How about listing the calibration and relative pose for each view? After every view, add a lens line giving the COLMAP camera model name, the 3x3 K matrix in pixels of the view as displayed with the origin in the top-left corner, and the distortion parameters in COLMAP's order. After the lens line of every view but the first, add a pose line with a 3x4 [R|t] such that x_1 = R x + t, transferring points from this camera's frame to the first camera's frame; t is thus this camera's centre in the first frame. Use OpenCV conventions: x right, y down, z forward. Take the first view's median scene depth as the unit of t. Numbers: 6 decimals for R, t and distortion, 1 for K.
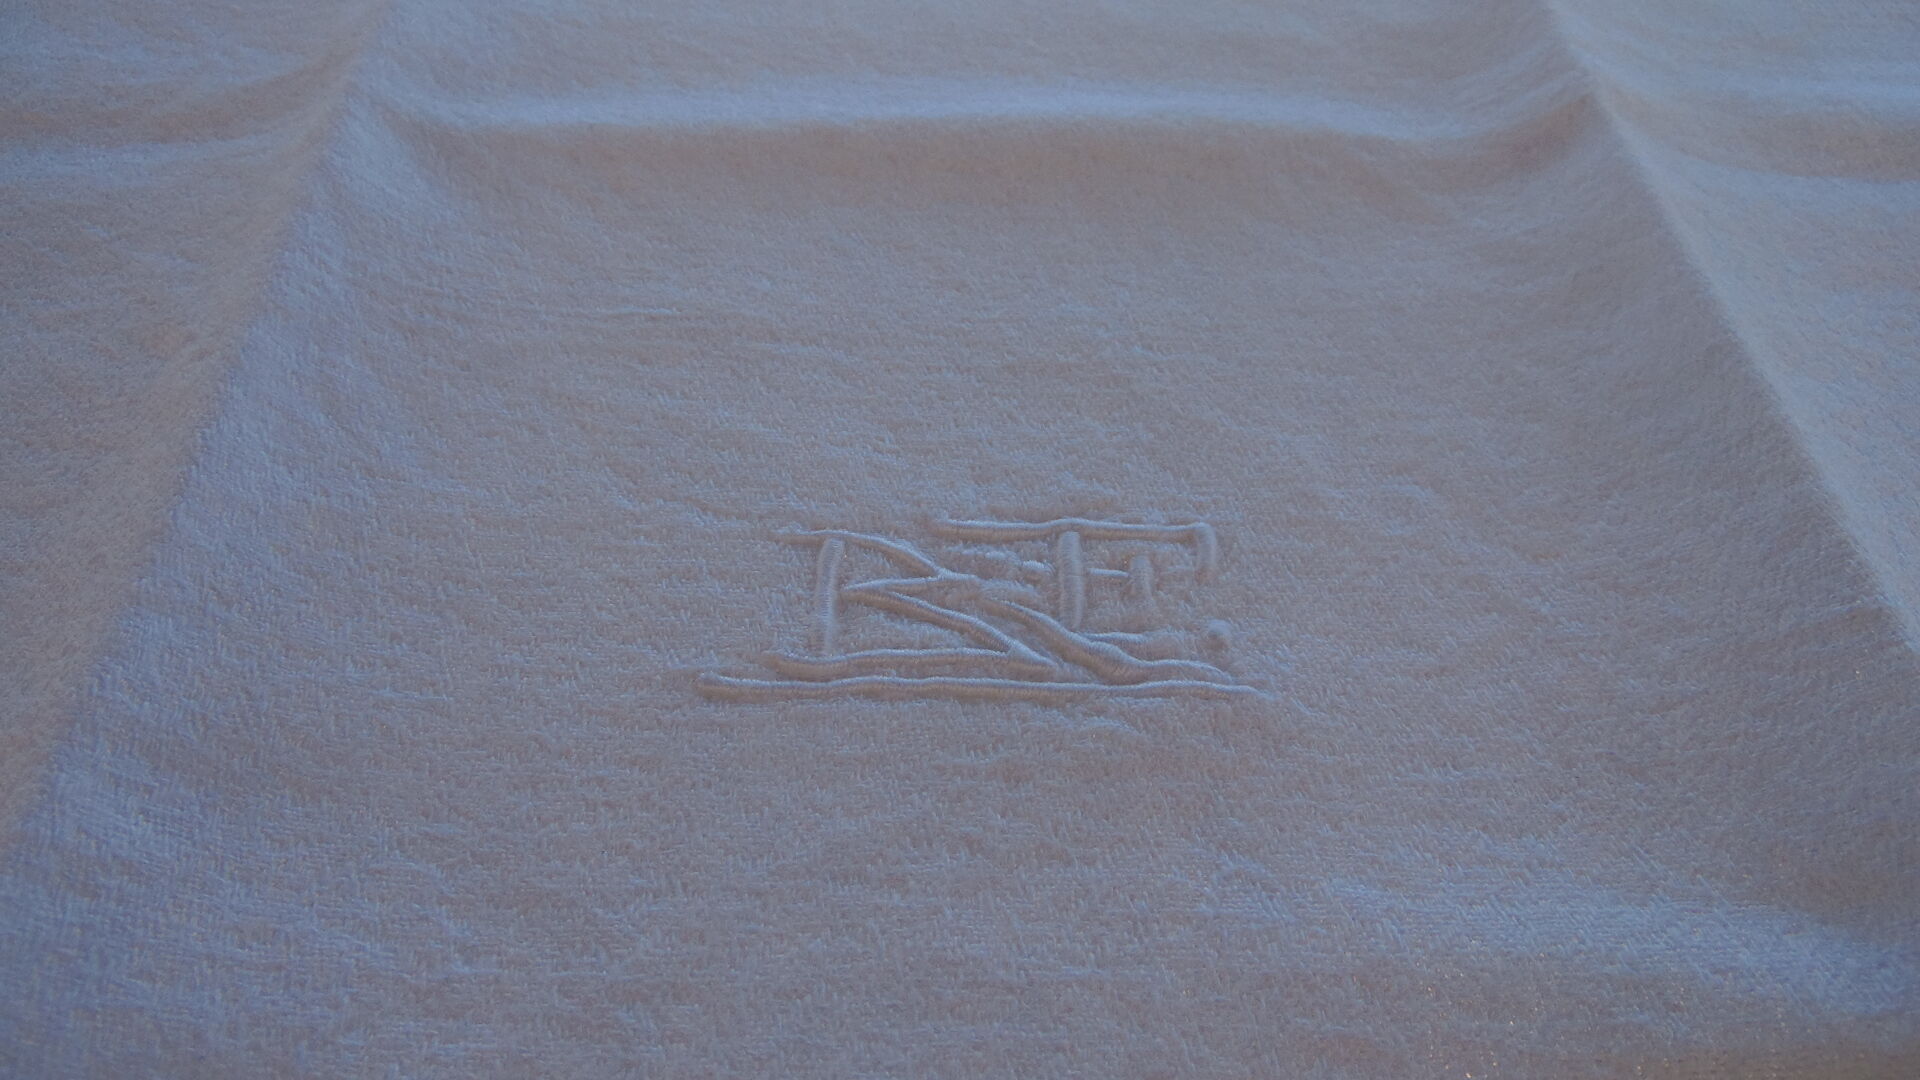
lens RADIAL K [[1359.5, 0, 957.8], [0, 1359.5, 541.5], [0, 0, 1]] dist [-0.011938, 0.006035]
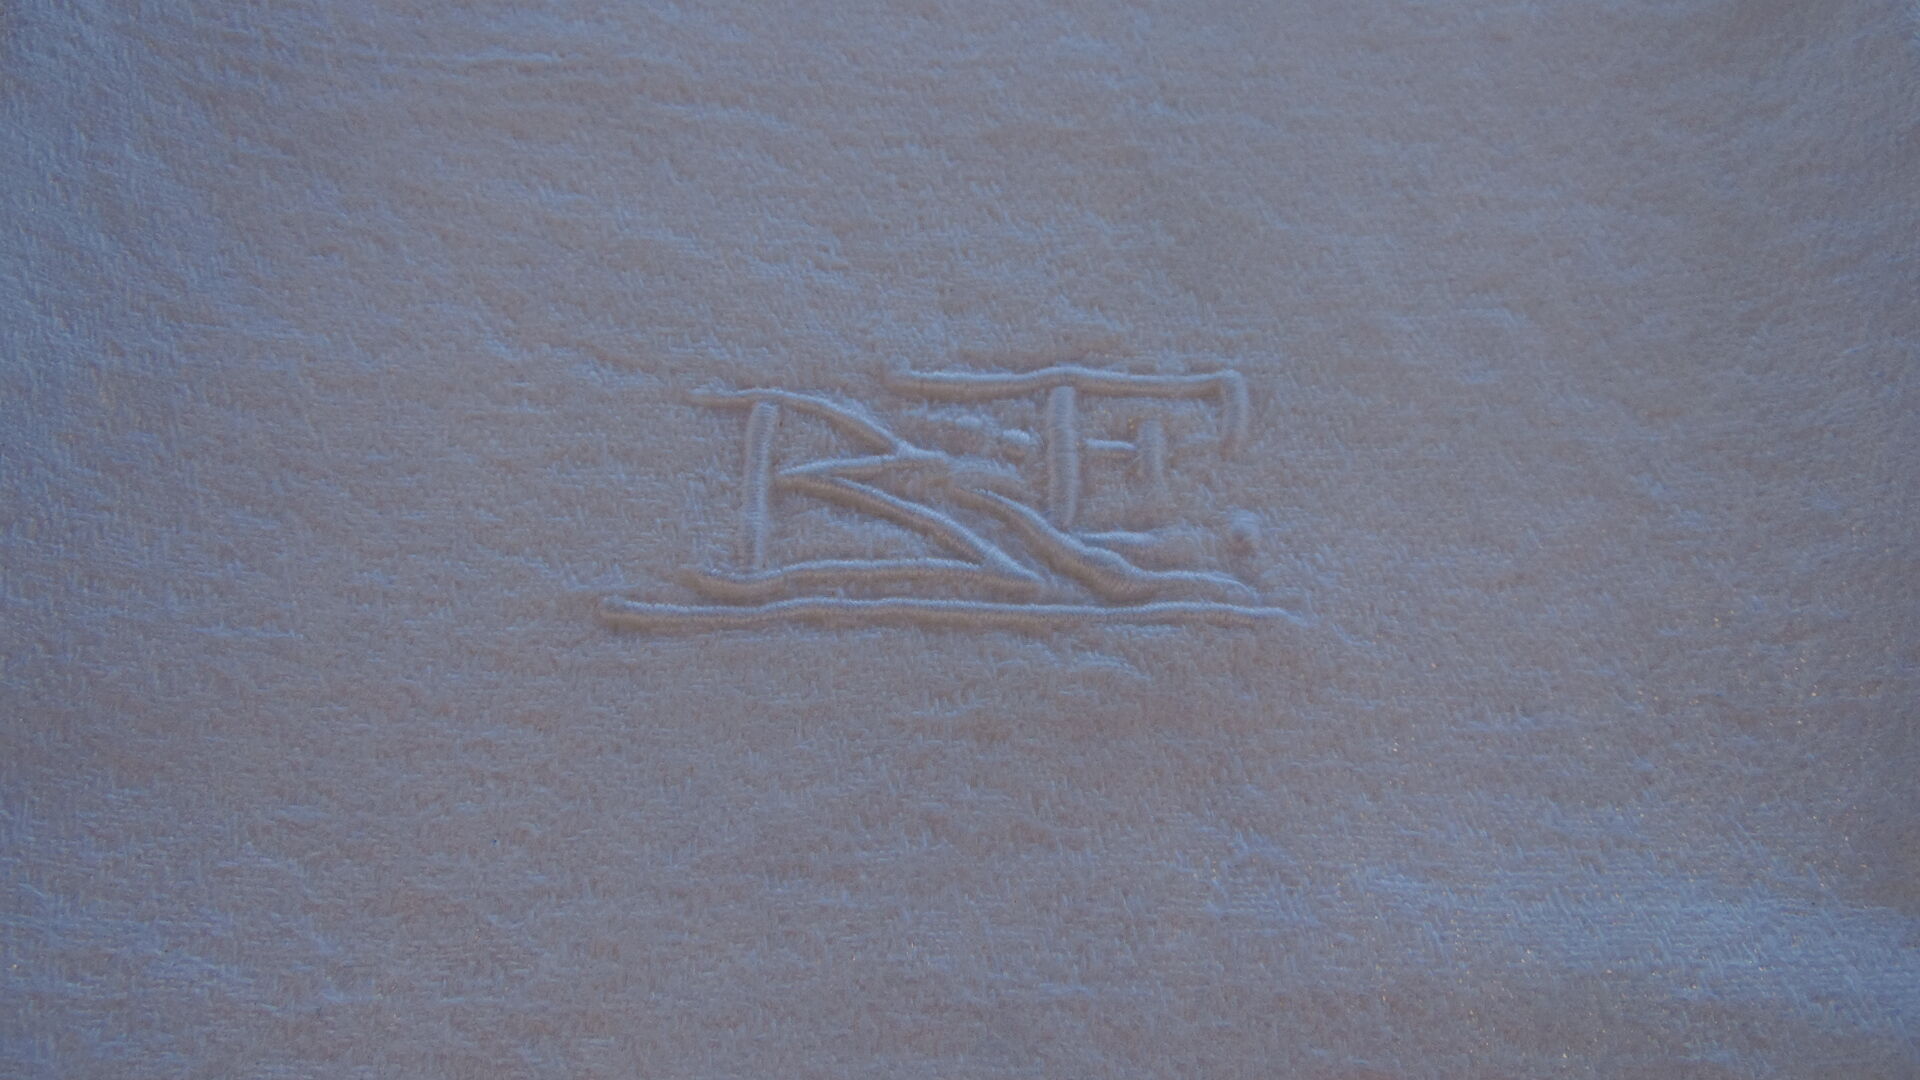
lens RADIAL K [[1359.5, 0, 964.8], [0, 1359.5, 548.4], [0, 0, 1]] dist [-0.011938, 0.006035]
pose [[0.999913, -0.009380, -0.009326, 0.033577], [0.011836, 0.949260, 0.314271, -0.177780], [0.005905, -0.314354, 0.949288, 0.231994]]
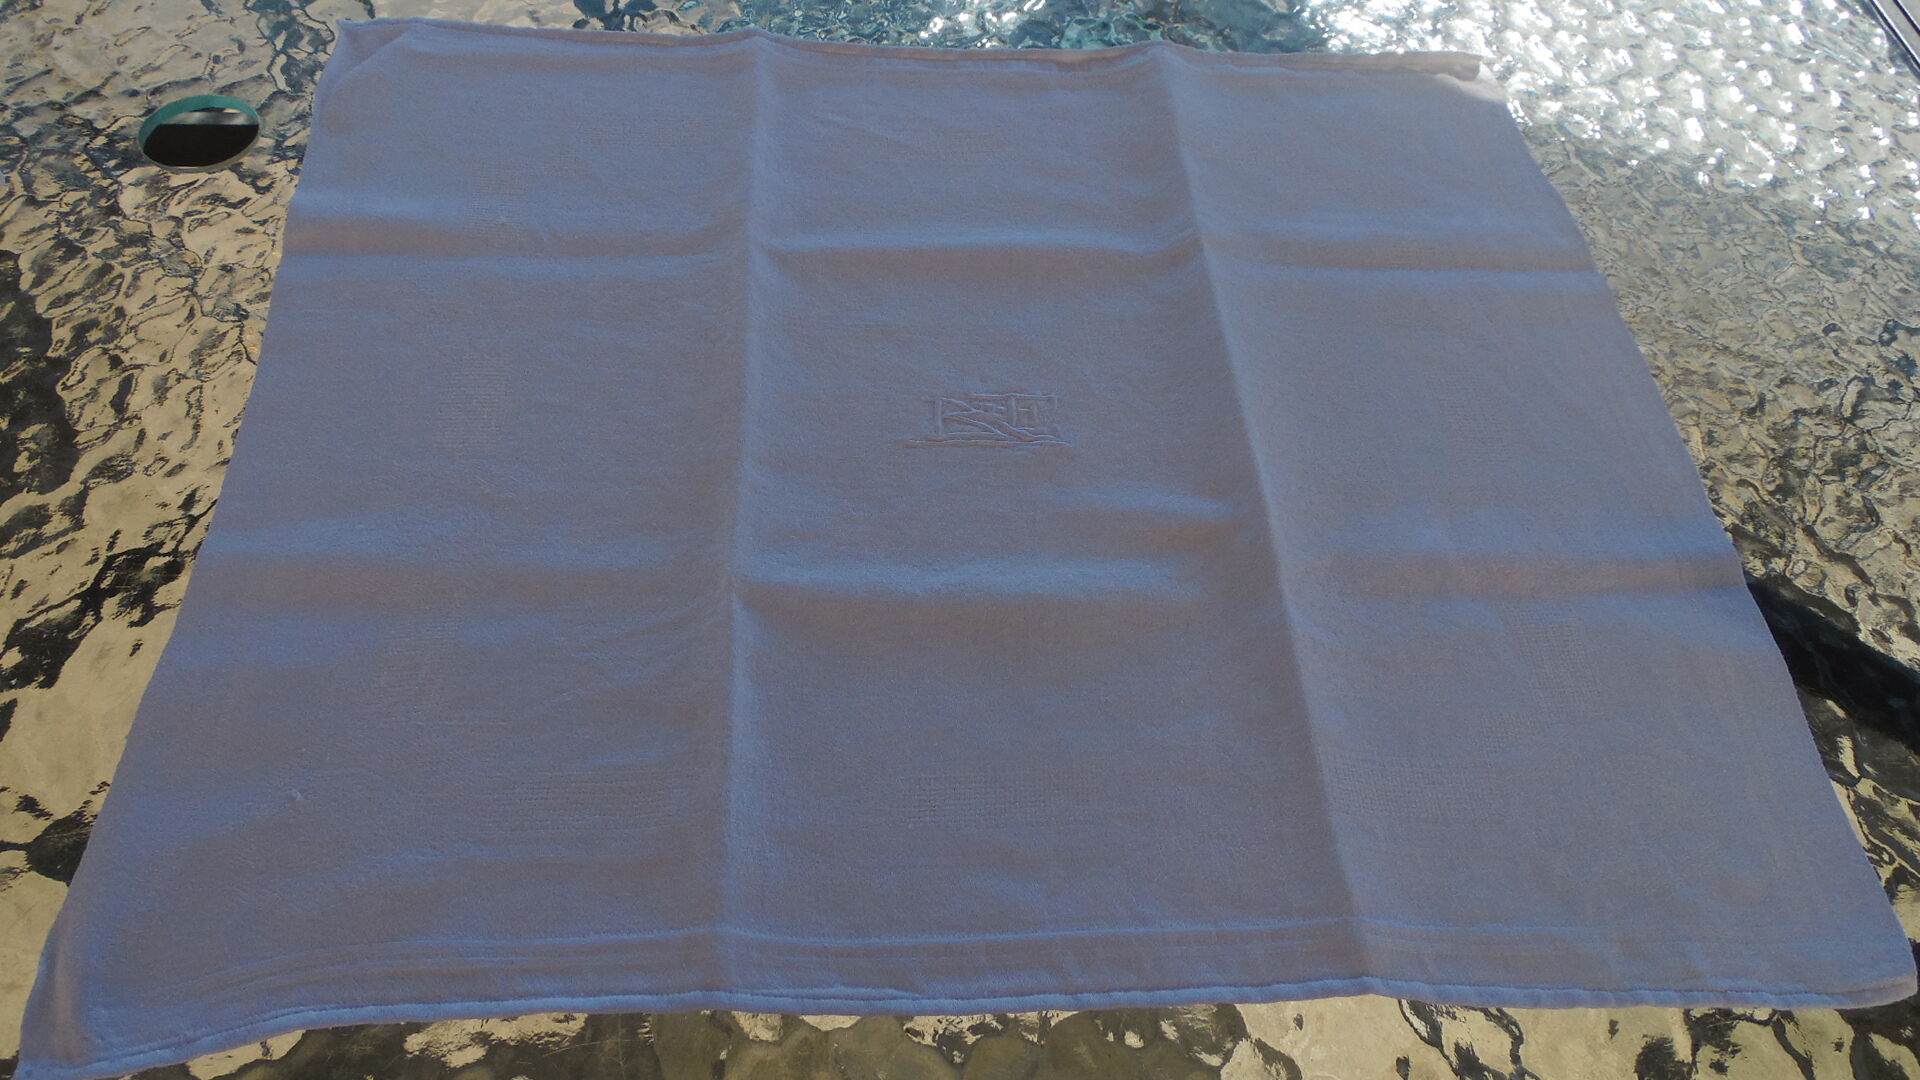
lens RADIAL K [[1359.5, 0, 959.5], [0, 1359.5, 539.7], [0, 0, 1]] dist [-0.011938, 0.006035]
pose [[0.997917, -0.012858, 0.063210, -0.261693], [0.007599, 0.996542, 0.082746, 0.063834], [-0.064056, -0.082093, 0.994564, -2.329928]]
